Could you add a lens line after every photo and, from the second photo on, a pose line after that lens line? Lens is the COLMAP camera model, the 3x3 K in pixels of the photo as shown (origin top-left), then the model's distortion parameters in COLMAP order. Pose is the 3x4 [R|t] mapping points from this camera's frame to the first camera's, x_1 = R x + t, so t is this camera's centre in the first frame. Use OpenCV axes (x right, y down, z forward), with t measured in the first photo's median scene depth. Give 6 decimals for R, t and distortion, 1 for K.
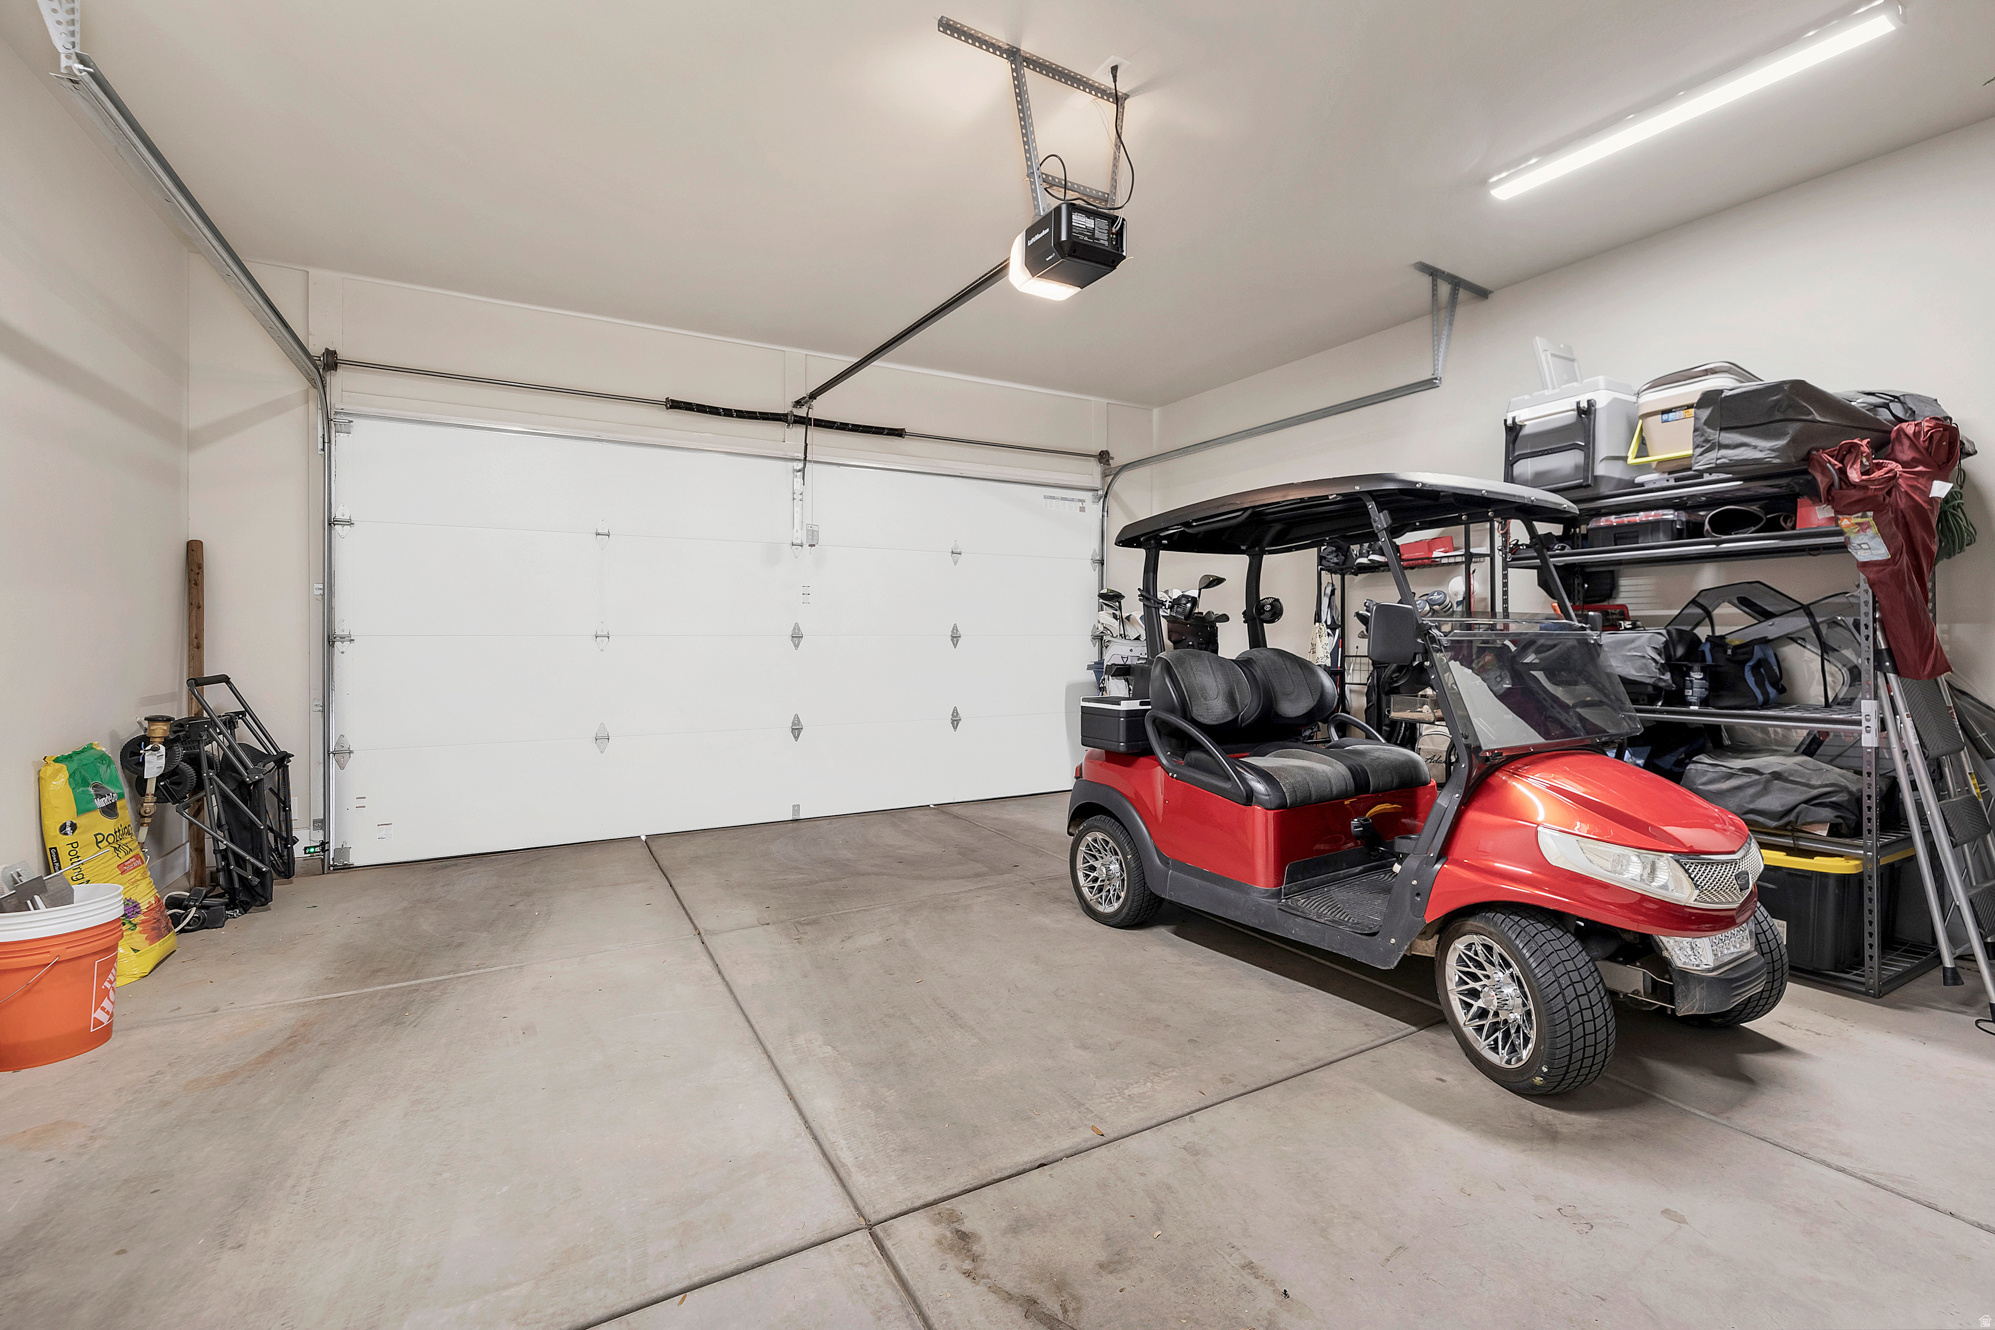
lens RADIAL K [[865.5, 0, 1022.8], [0, 865.5, 641.4], [0, 0, 1]] dist [0.000897, 0.000251]
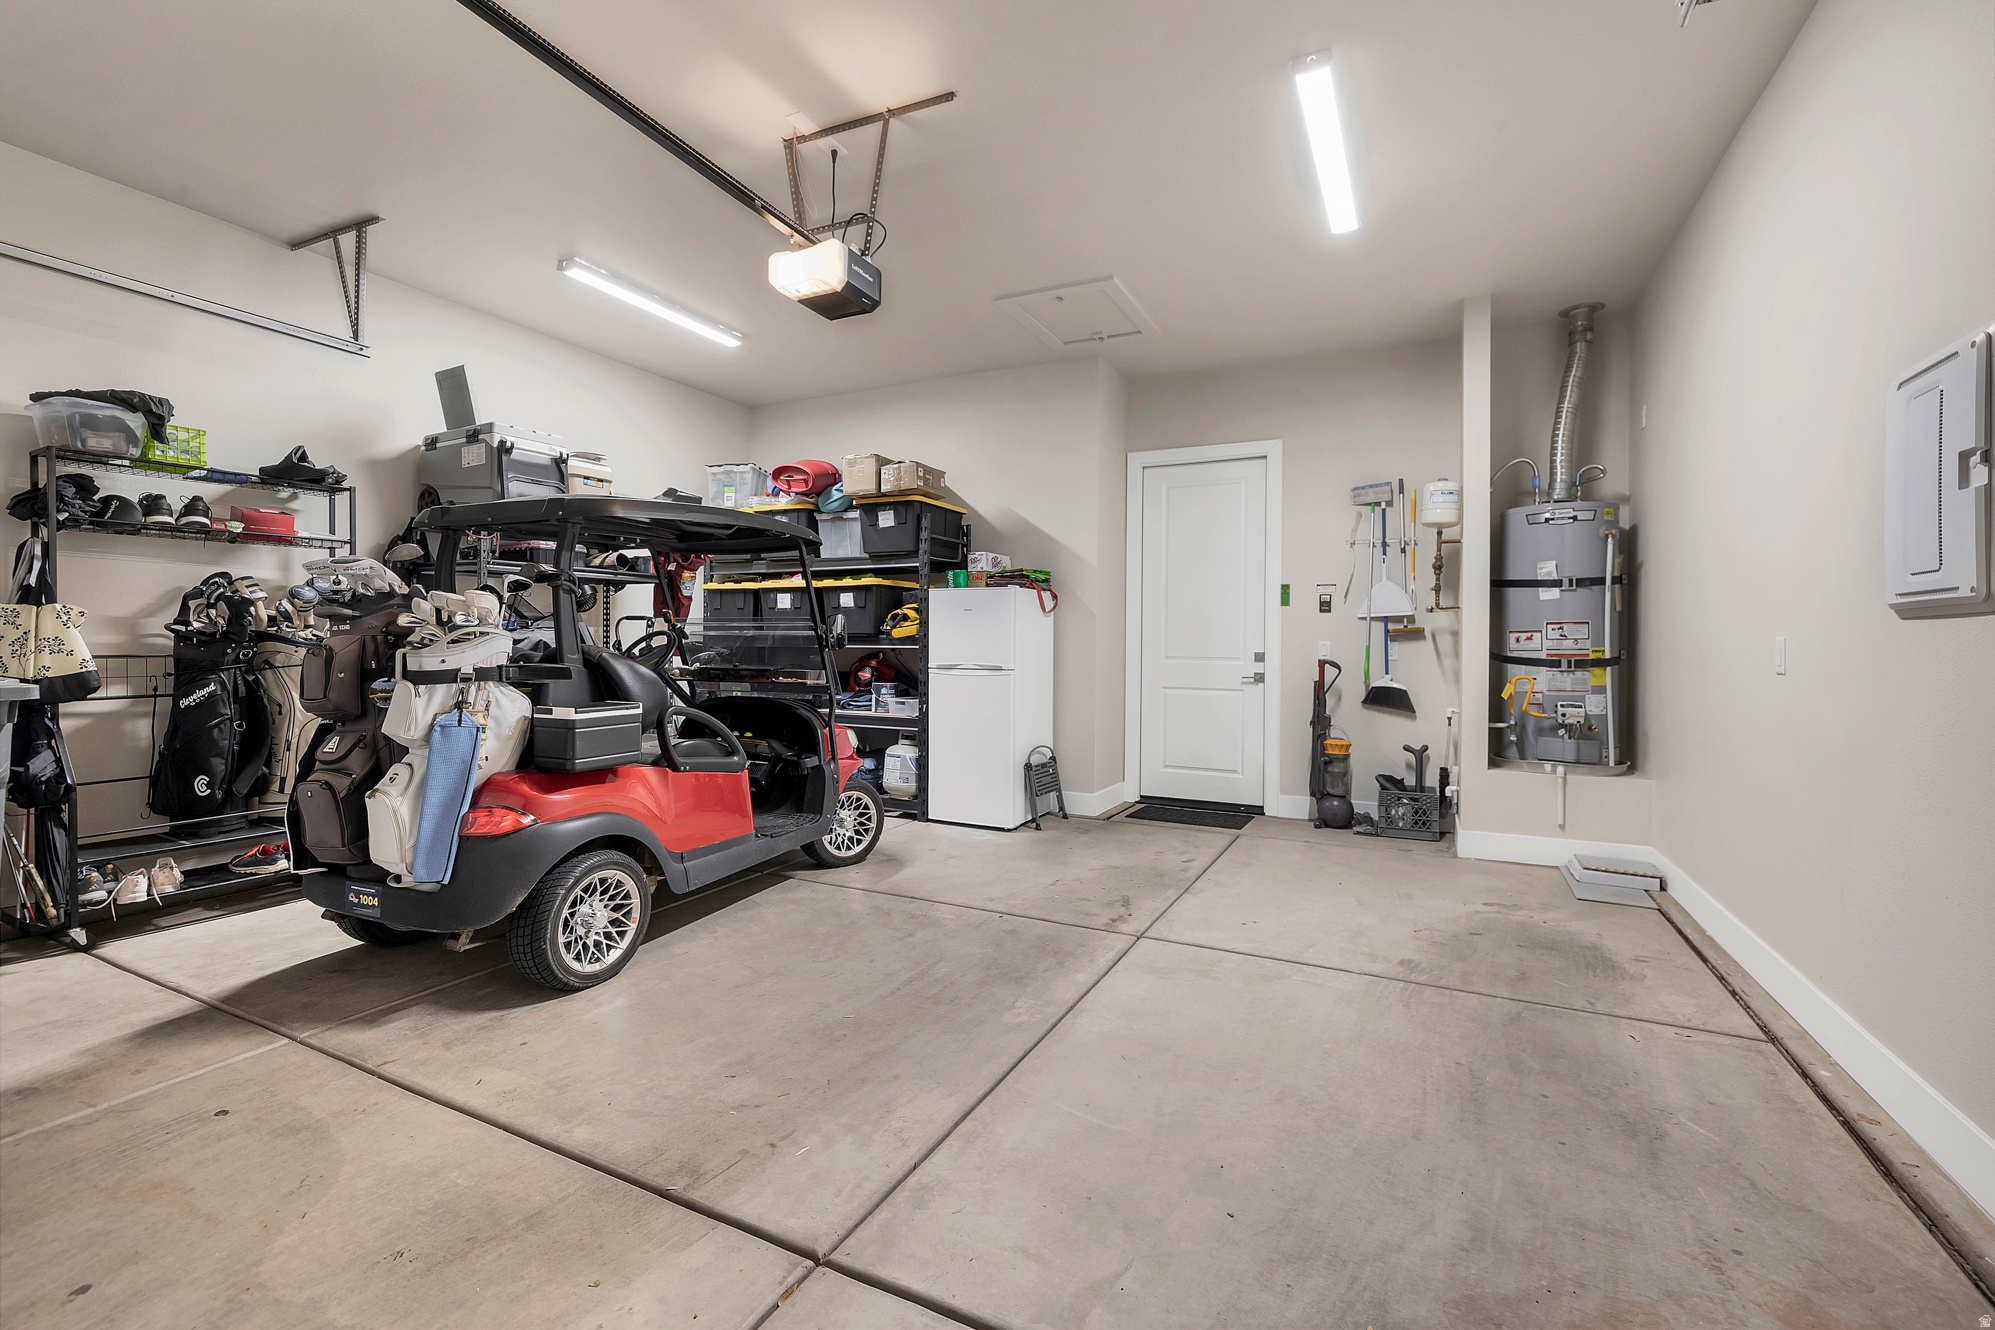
lens RADIAL K [[865.5, 0, 997.6], [0, 865.5, 652.4], [0, 0, 1]] dist [0.000897, 0.000251]
pose [[-0.553809, -0.012503, 0.832550, -1.139592], [-0.001974, 0.999904, 0.013703, 0.006911], [-0.832641, 0.005945, -0.553781, 1.654031]]
